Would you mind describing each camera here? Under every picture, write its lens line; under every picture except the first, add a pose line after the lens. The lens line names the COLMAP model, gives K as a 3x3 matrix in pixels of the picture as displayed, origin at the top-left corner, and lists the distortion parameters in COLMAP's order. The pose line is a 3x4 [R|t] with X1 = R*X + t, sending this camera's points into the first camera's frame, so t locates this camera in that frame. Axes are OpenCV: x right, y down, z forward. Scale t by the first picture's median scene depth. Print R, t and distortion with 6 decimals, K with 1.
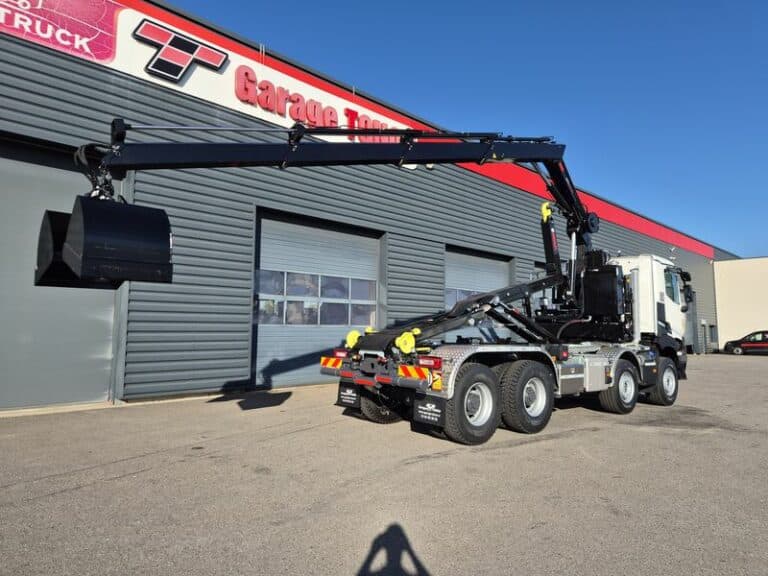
lens RADIAL K [[505.1, 0, 384.6], [0, 505.1, 273.2], [0, 0, 1]] dist [0.087590, -0.077227]
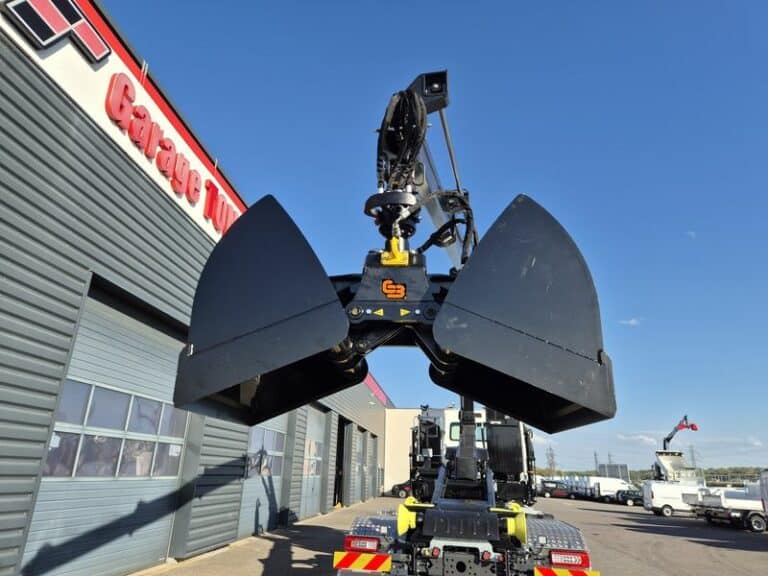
lens RADIAL K [[505.1, 0, 384.6], [0, 505.1, 273.2], [0, 0, 1]] dist [0.087590, -0.077227]
pose [[0.776895, 0.240880, 0.581730, -0.370155], [-0.089220, 0.956718, -0.277001, 0.010452], [-0.623276, 0.163299, 0.764761, 0.322790]]
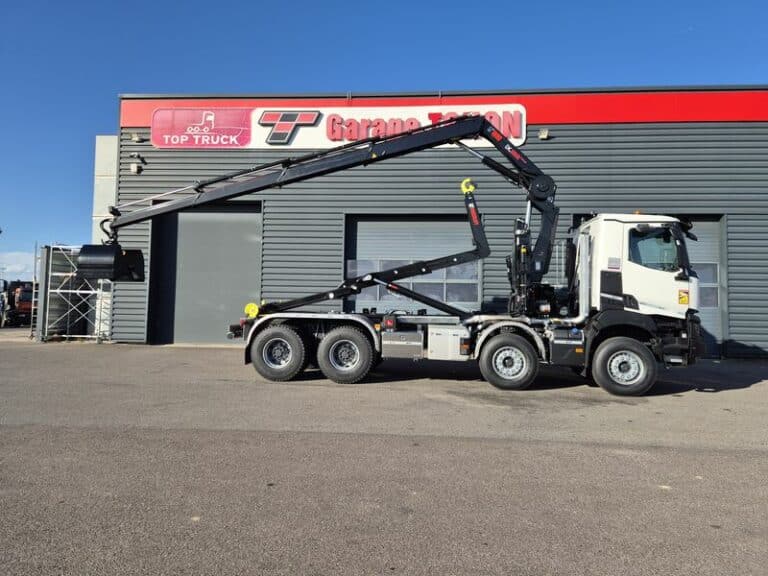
lens RADIAL K [[505.1, 0, 384.6], [0, 505.1, 273.2], [0, 0, 1]] dist [0.087590, -0.077227]
pose [[0.663856, -0.045675, -0.746464, 0.892624], [0.073228, 0.997307, 0.004100, 0.030376], [0.744267, -0.057384, 0.665413, 0.180562]]
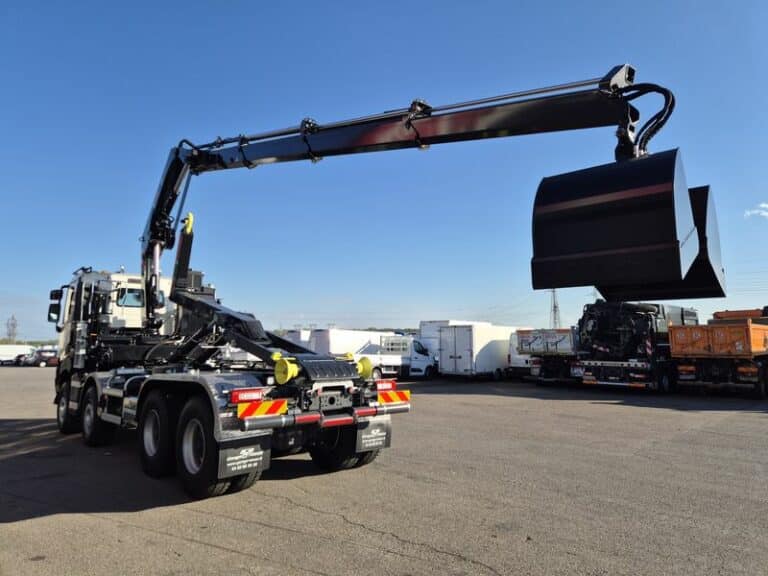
lens RADIAL K [[505.1, 0, 384.6], [0, 505.1, 273.2], [0, 0, 1]] dist [0.087590, -0.077227]
pose [[-0.034880, 0.132747, 0.990536, -0.551664], [-0.101175, 0.985578, -0.135645, 0.054902], [-0.994257, -0.104949, -0.020946, 0.618654]]
